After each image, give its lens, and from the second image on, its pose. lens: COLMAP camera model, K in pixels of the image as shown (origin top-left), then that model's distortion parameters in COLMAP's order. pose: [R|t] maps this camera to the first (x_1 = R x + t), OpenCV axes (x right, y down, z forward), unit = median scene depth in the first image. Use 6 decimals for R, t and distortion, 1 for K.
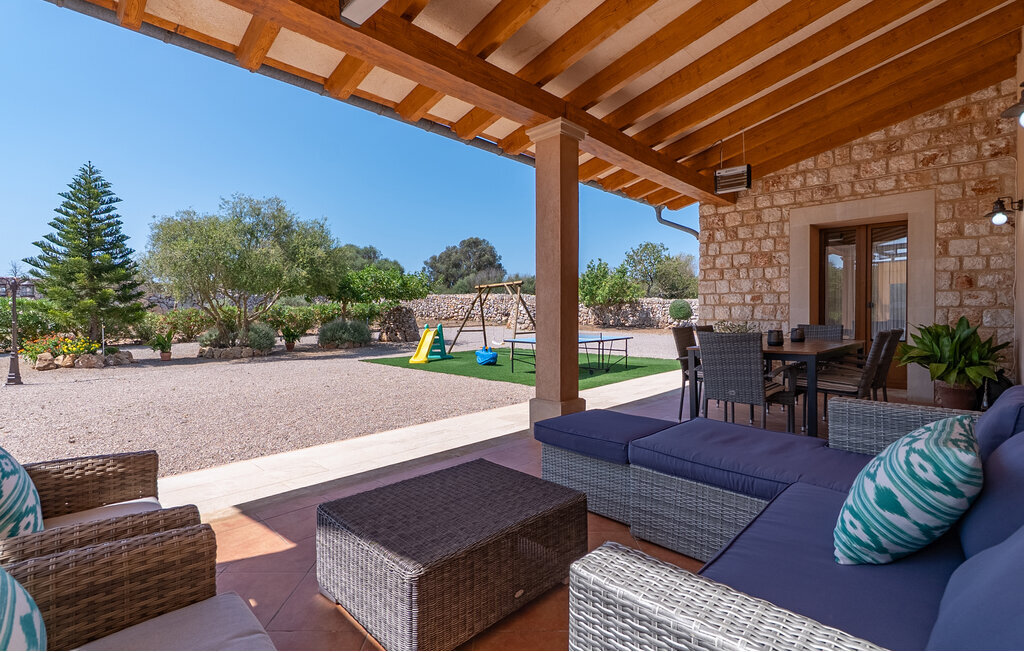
lens RADIAL K [[468.5, 0, 513.0], [0, 468.5, 309.1], [0, 0, 1]] dist [-0.004118, -0.000448]
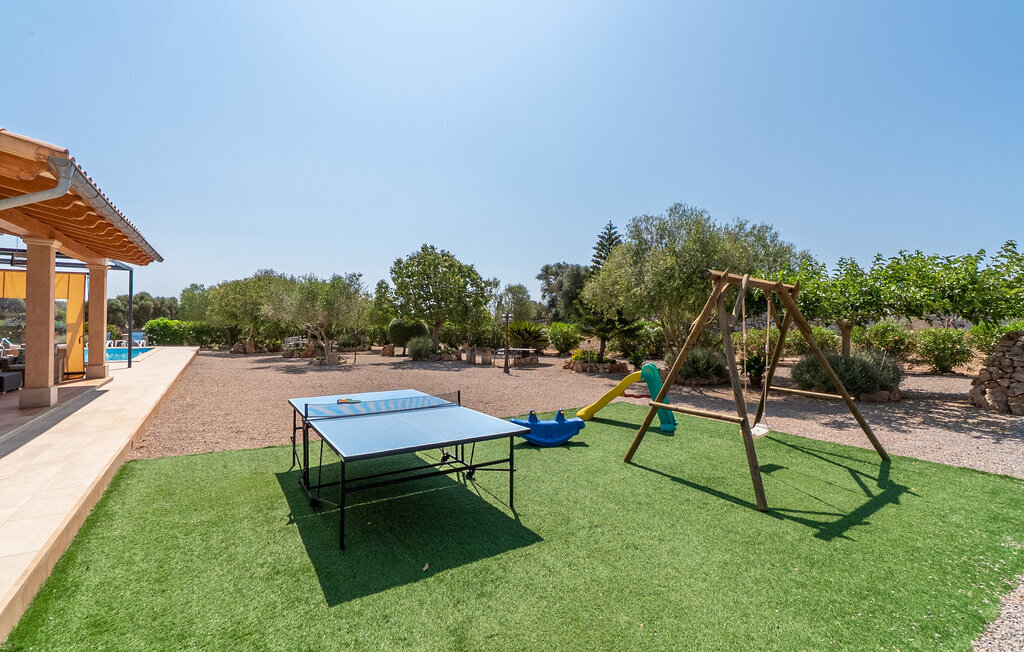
lens RADIAL K [[449.0, 0, 509.4], [0, 449.0, 319.8], [0, 0, 1]] dist [-0.005194, -0.000221]
pose [[-0.223638, -0.006853, -0.974648, 0.448496], [-0.001636, 0.999977, -0.006656, -0.020276], [0.974671, 0.000106, -0.223643, 1.028357]]
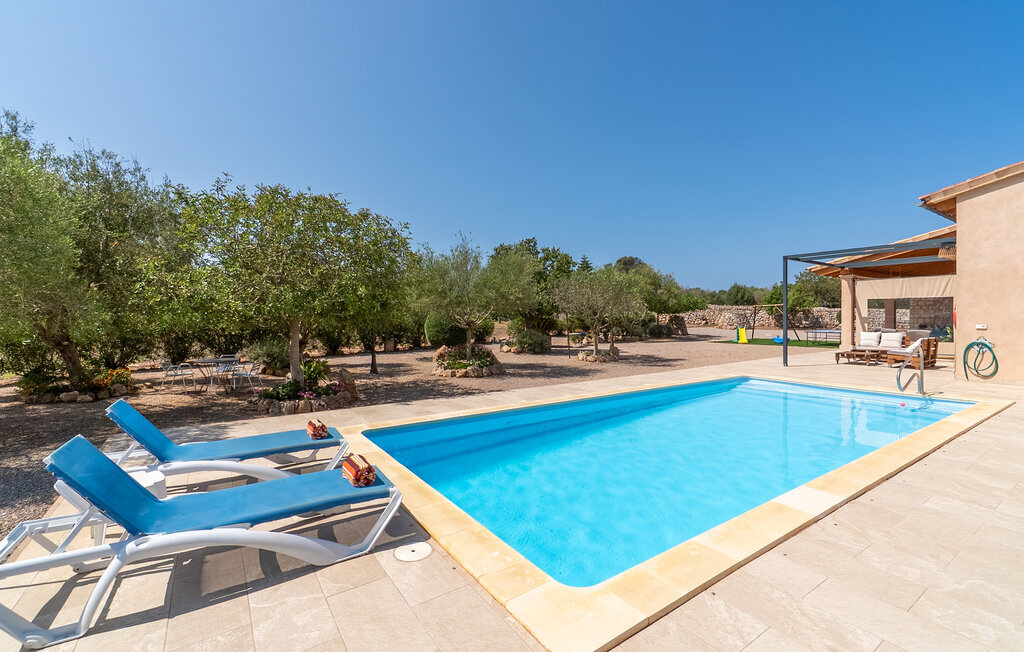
lens RADIAL K [[449.0, 0, 509.4], [0, 449.0, 319.8], [0, 0, 1]] dist [-0.005194, -0.000221]
pose [[0.978480, -0.002289, -0.206331, -0.830905], [0.005551, 0.999869, 0.015230, -0.030621], [0.206269, -0.016048, 0.978364, -1.258653]]
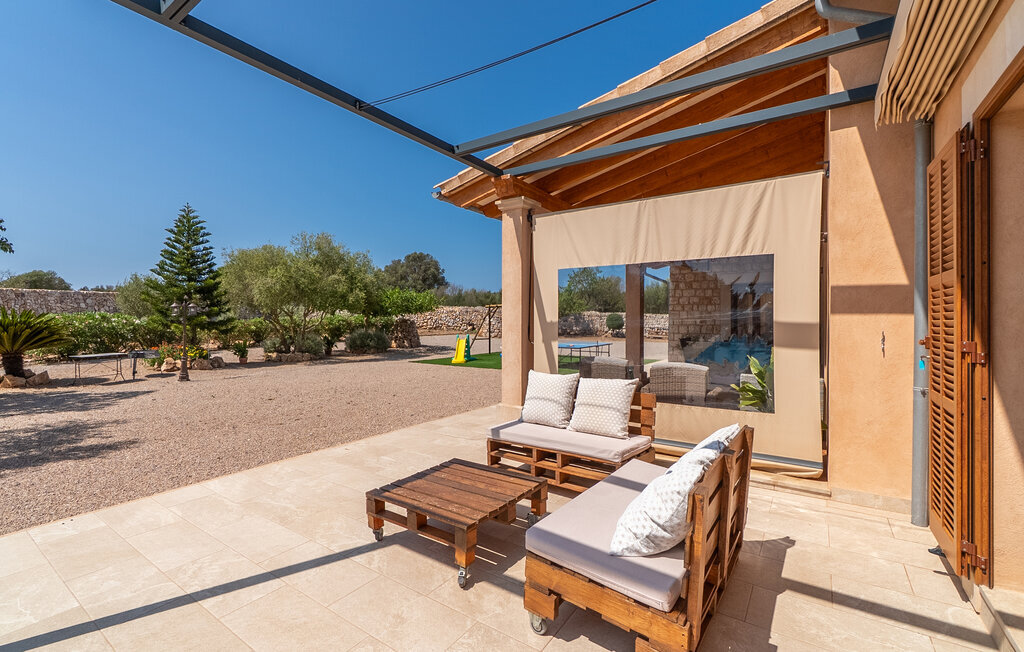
lens RADIAL K [[444.4, 0, 512.3], [0, 444.4, 315.0], [0, 0, 1]] dist [-0.001429, -0.000015]
pose [[0.985366, 0.006055, 0.170345, -0.266844], [-0.005267, 0.999973, -0.005077, -0.019076], [-0.170371, 0.004106, 0.985371, -0.305813]]
